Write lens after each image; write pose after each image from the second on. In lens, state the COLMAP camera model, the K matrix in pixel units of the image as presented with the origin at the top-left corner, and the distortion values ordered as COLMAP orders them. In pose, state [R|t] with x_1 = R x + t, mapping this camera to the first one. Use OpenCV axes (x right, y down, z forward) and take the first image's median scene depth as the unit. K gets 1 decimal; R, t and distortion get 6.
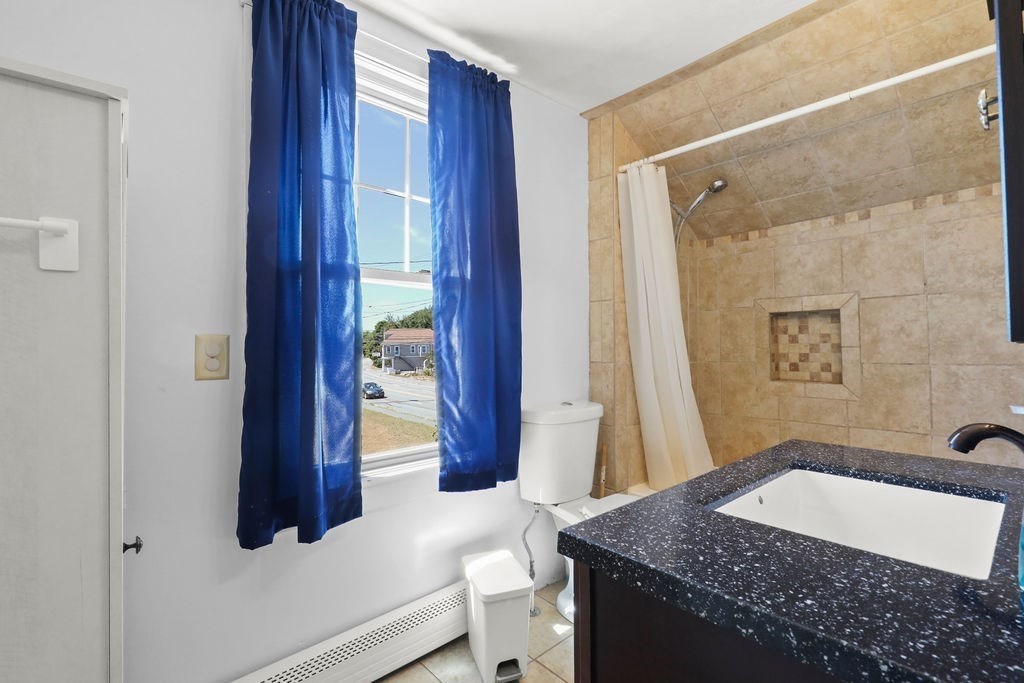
lens RADIAL K [[468.2, 0, 513.3], [0, 468.2, 332.1], [0, 0, 1]] dist [0.000699, 0.000295]
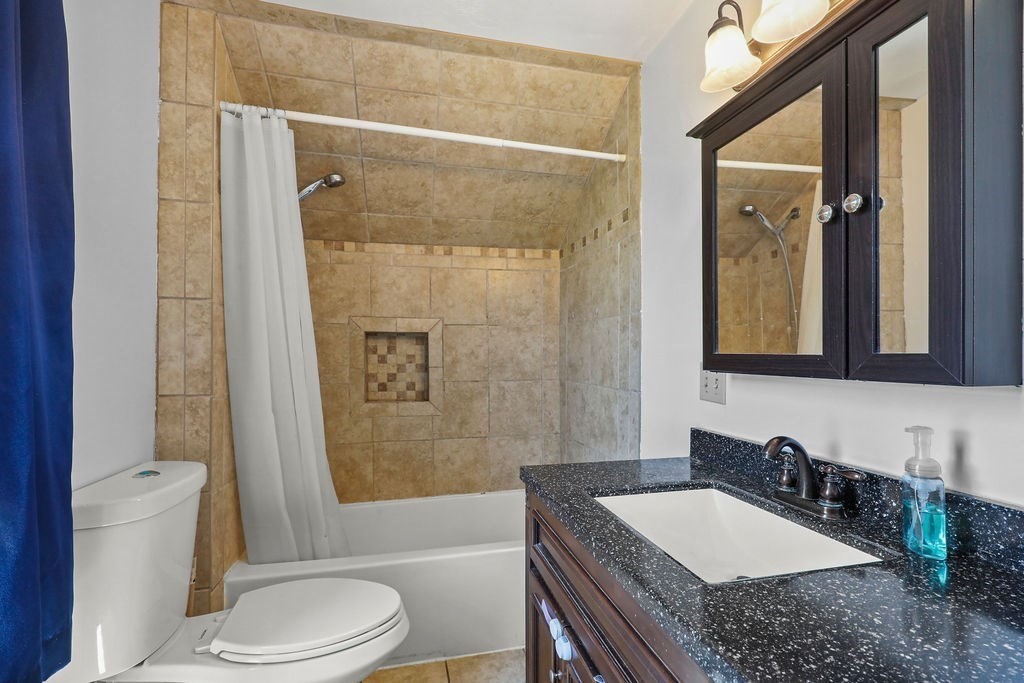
lens RADIAL K [[464.9, 0, 515.0], [0, 464.9, 355.1], [0, 0, 1]] dist [0.000200, -0.000122]
pose [[0.467322, 0.011949, 0.884006, -0.161744], [-0.031037, 0.999514, 0.002896, -0.006144], [-0.883542, -0.028790, 0.467466, 0.311936]]
